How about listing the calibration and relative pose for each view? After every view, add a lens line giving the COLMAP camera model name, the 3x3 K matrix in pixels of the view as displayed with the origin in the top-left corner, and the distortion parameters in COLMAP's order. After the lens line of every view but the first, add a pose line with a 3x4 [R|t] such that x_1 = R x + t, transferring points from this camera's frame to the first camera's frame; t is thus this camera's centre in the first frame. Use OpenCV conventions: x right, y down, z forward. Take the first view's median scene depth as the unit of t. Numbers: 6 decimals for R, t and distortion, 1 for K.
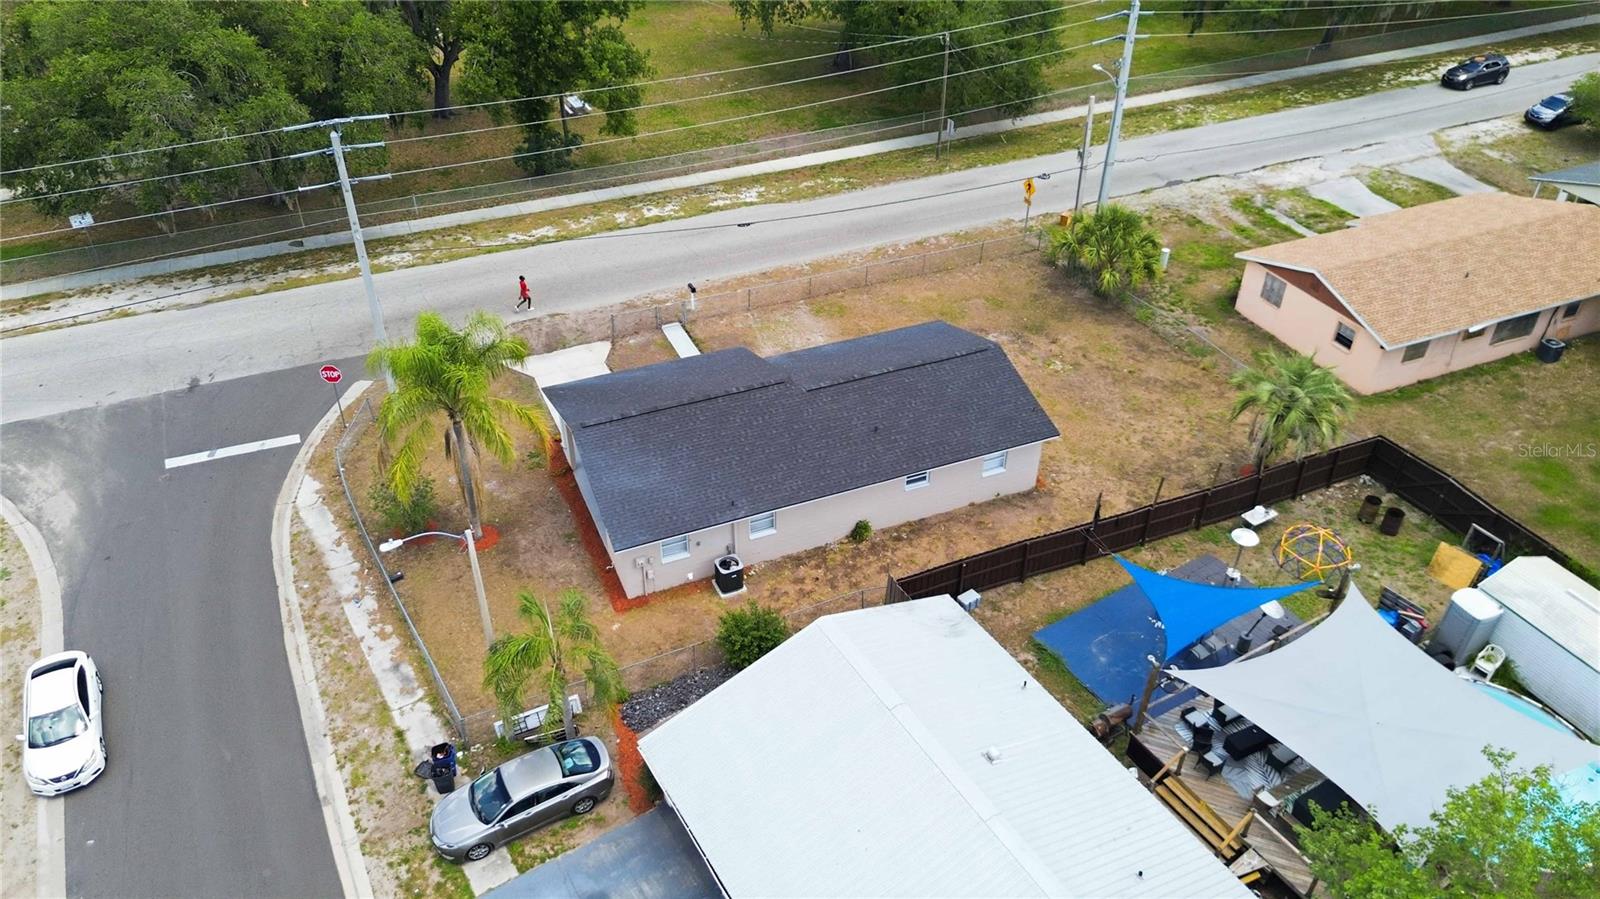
lens RADIAL K [[1138.8, 0, 795.6], [0, 1138.8, 449.8], [0, 0, 1]] dist [0.065669, -0.064695]
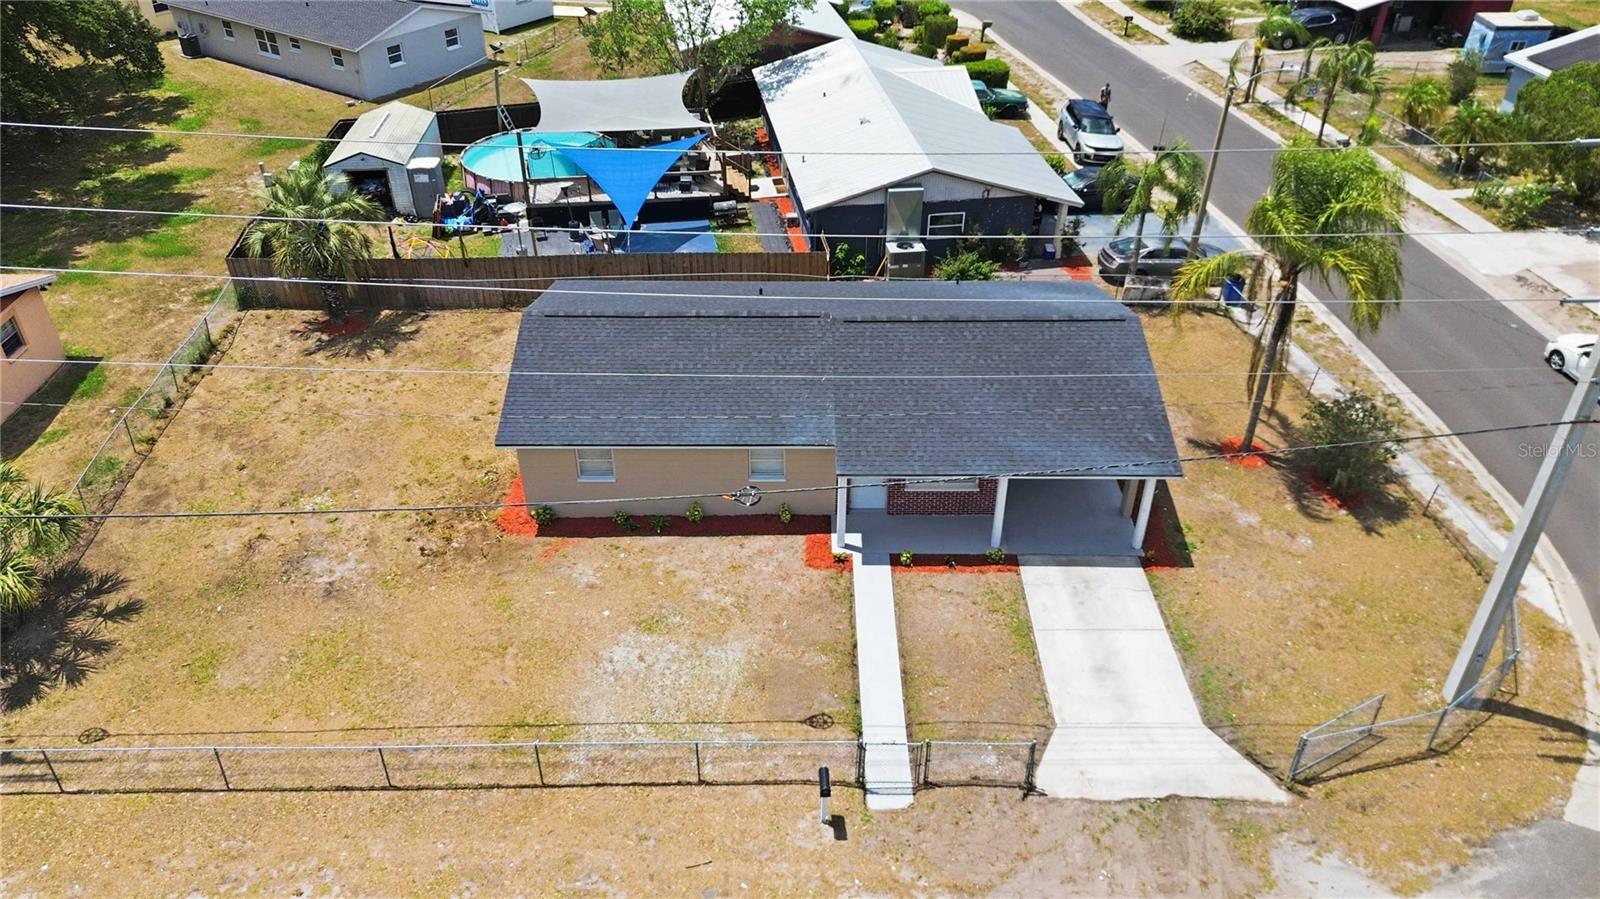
lens RADIAL K [[1149.5, 0, 794.2], [0, 1149.5, 445.8], [0, 0, 1]] dist [0.026326, -0.004926]
pose [[-0.921316, -0.226084, 0.316328, -0.219164], [0.224534, 0.354834, 0.907567, -0.666769], [-0.317431, 0.907182, -0.276150, 1.208093]]
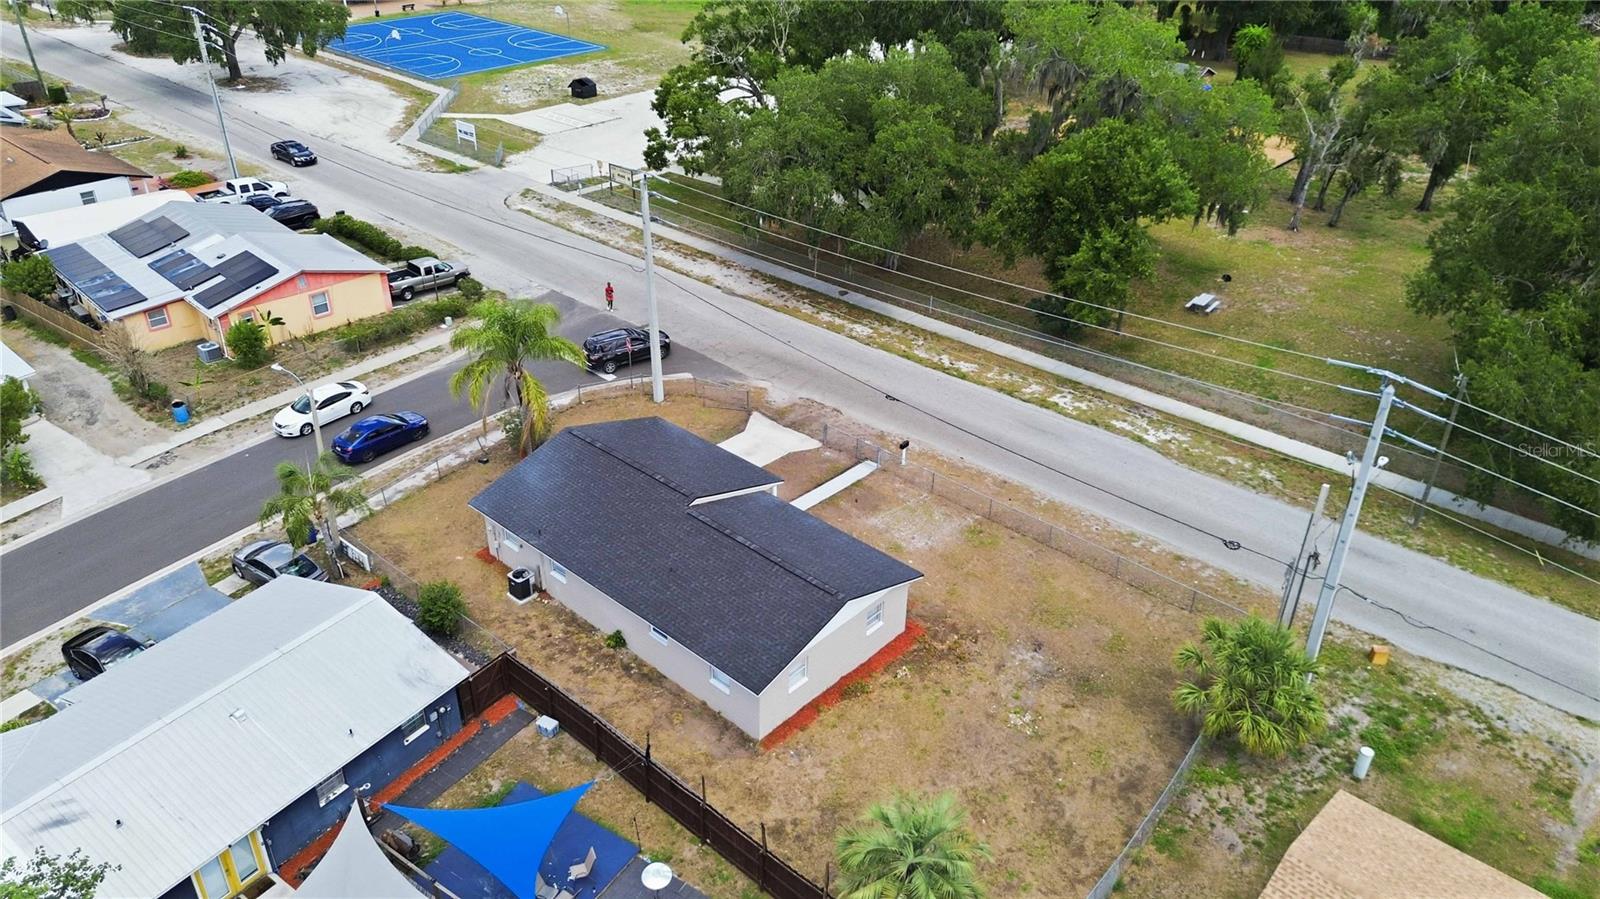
lens RADIAL K [[1138.8, 0, 795.6], [0, 1138.8, 449.8], [0, 0, 1]] dist [0.065669, -0.064695]
pose [[0.412636, 0.462705, -0.784625, 0.805070], [-0.546971, 0.814657, 0.192762, -0.337606], [0.728392, 0.349626, 0.589243, 0.393436]]
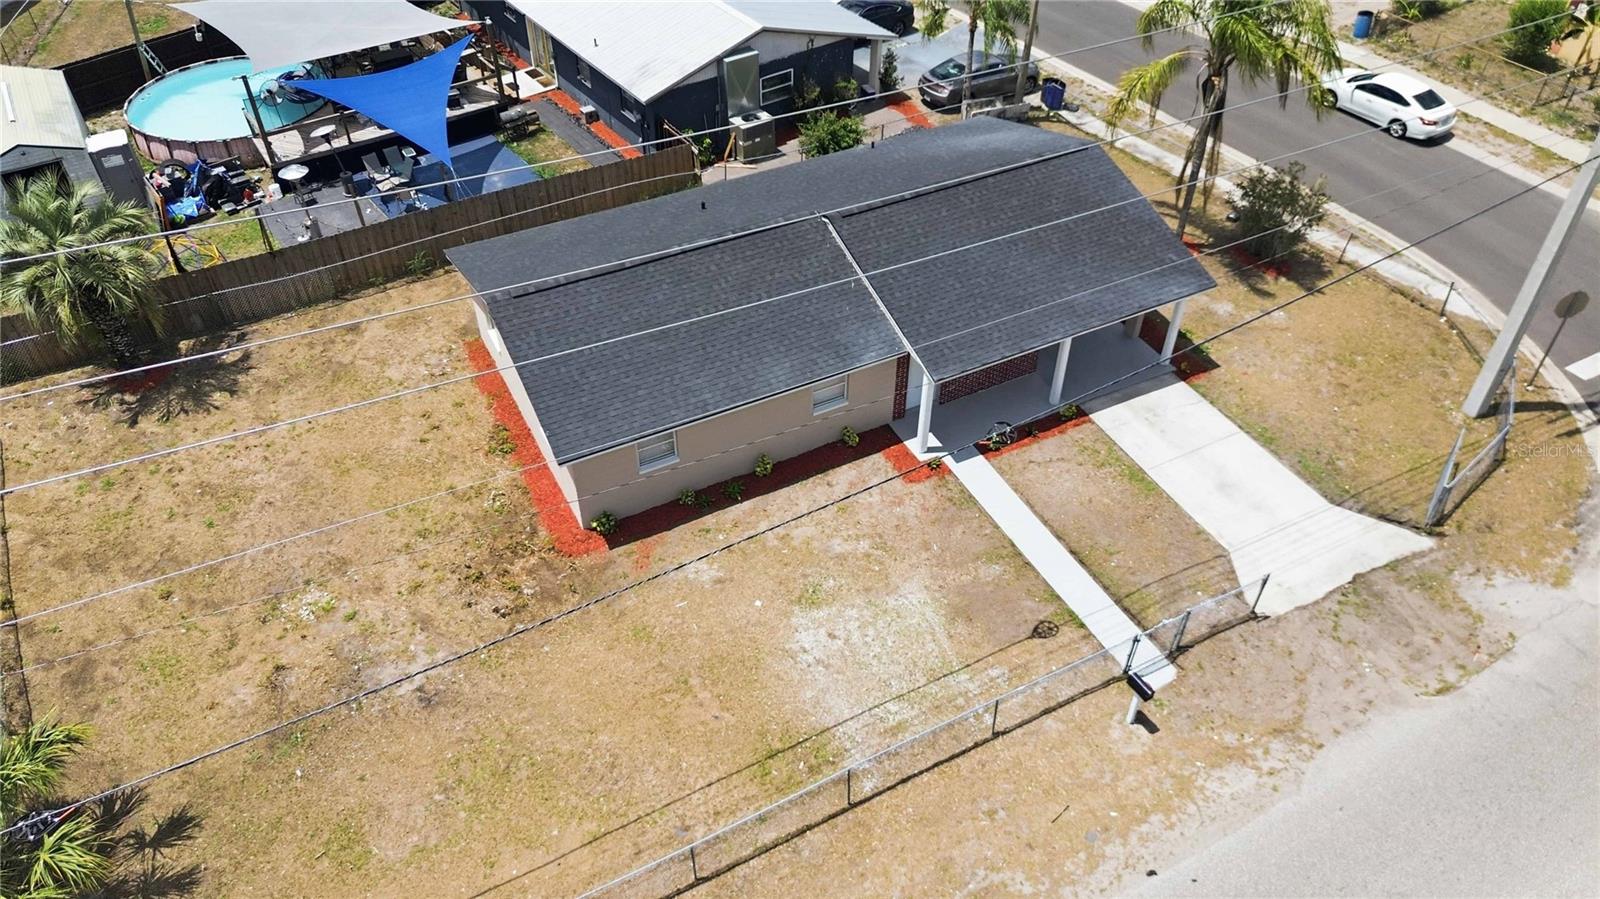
lens RADIAL K [[1149.5, 0, 794.2], [0, 1149.5, 445.8], [0, 0, 1]] dist [0.026326, -0.004926]
pose [[-0.997039, 0.046142, -0.061517, 0.059949], [-0.051107, 0.200130, 0.978436, -0.653605], [0.057459, 0.978682, -0.197179, 1.186932]]
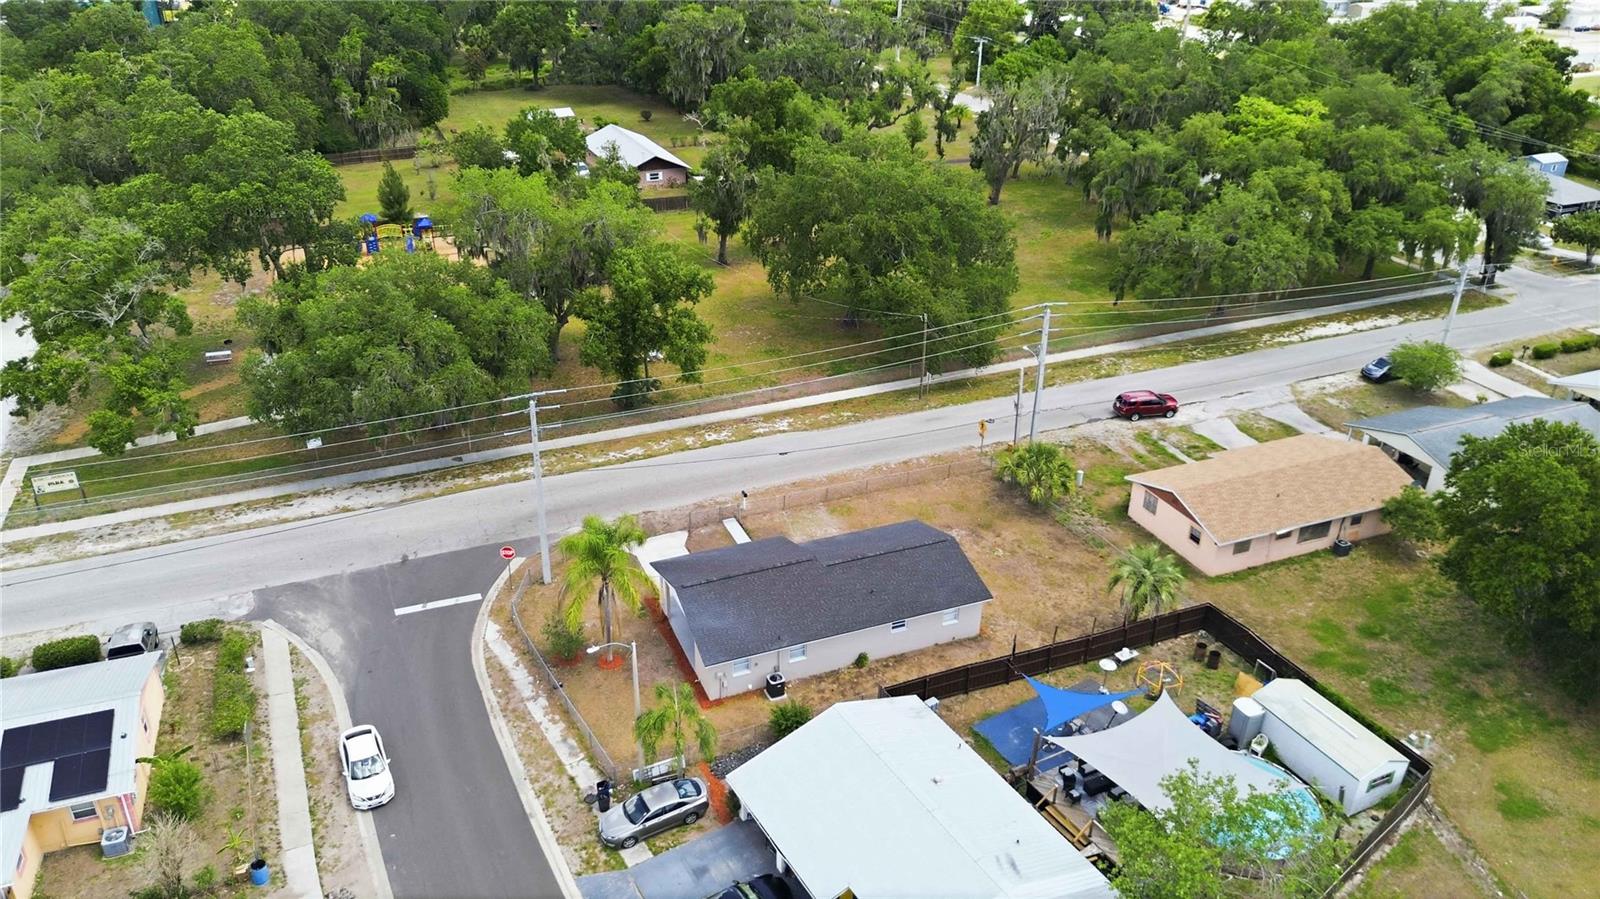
lens RADIAL K [[1138.8, 0, 795.6], [0, 1138.8, 449.8], [0, 0, 1]] dist [0.065669, -0.064695]
pose [[0.999907, 0.011816, -0.006775, -0.021495], [-0.012755, 0.986817, -0.161336, 0.037786], [0.004780, 0.161407, 0.986876, -0.493760]]
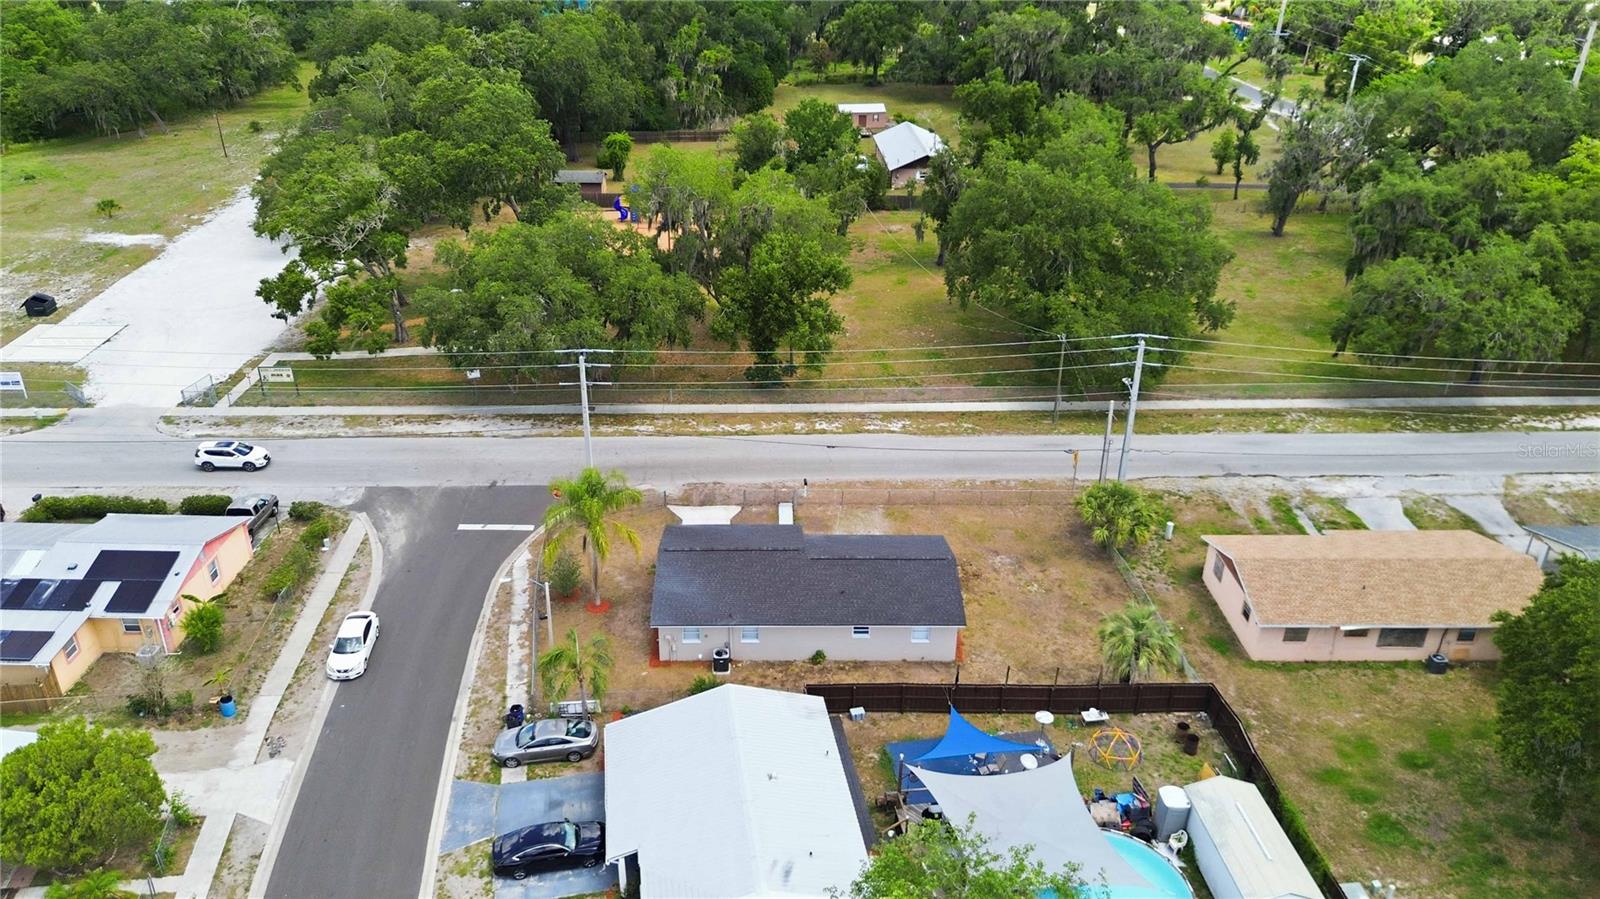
lens RADIAL K [[1138.8, 0, 795.6], [0, 1138.8, 449.8], [0, 0, 1]] dist [0.065669, -0.064695]
pose [[0.928302, 0.174643, -0.328260, 0.436052], [-0.225838, 0.966159, -0.124637, 0.000991], [0.295384, 0.189834, 0.936329, -0.435179]]
